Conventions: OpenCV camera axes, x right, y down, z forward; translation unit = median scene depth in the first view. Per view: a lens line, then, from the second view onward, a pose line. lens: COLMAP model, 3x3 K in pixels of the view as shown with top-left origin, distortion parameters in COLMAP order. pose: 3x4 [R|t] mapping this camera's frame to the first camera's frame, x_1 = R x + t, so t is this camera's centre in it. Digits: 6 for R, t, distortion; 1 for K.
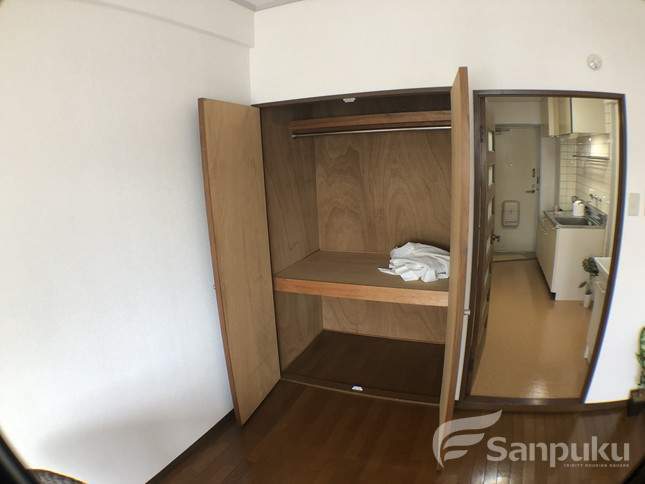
lens RADIAL K [[400.9, 0, 322.5], [0, 400.9, 242.0], [0, 0, 1]] dist [-0.274565, 0.067124]
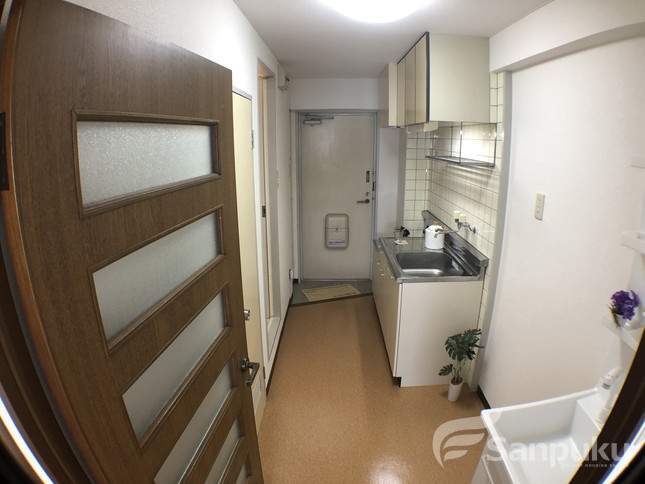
lens RADIAL K [[400.9, 0, 322.5], [0, 400.9, 242.0], [0, 0, 1]] dist [-0.274565, 0.067124]
pose [[0.927771, -0.053963, 0.369228, 0.227733], [0.044027, 0.998407, 0.035288, -0.107016], [-0.370544, -0.016483, 0.928669, 0.337671]]
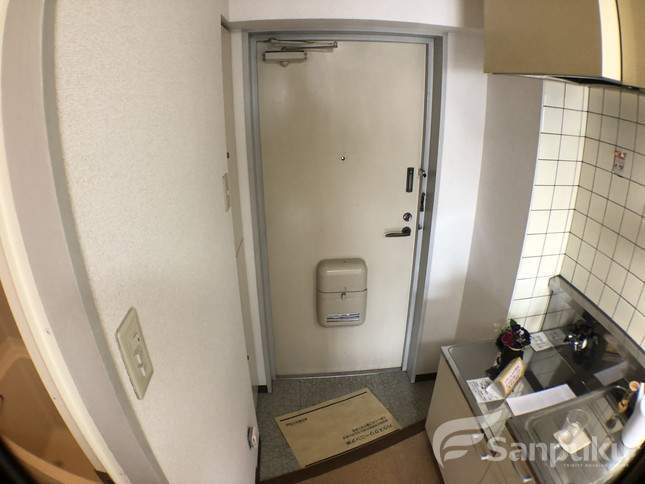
lens RADIAL K [[400.9, 0, 322.5], [0, 400.9, 242.0], [0, 0, 1]] dist [-0.274565, 0.067124]
pose [[0.881619, -0.141852, 0.450140, 0.408603], [0.070168, 0.982559, 0.172207, -0.243410], [-0.466717, -0.120235, 0.876196, 0.861637]]
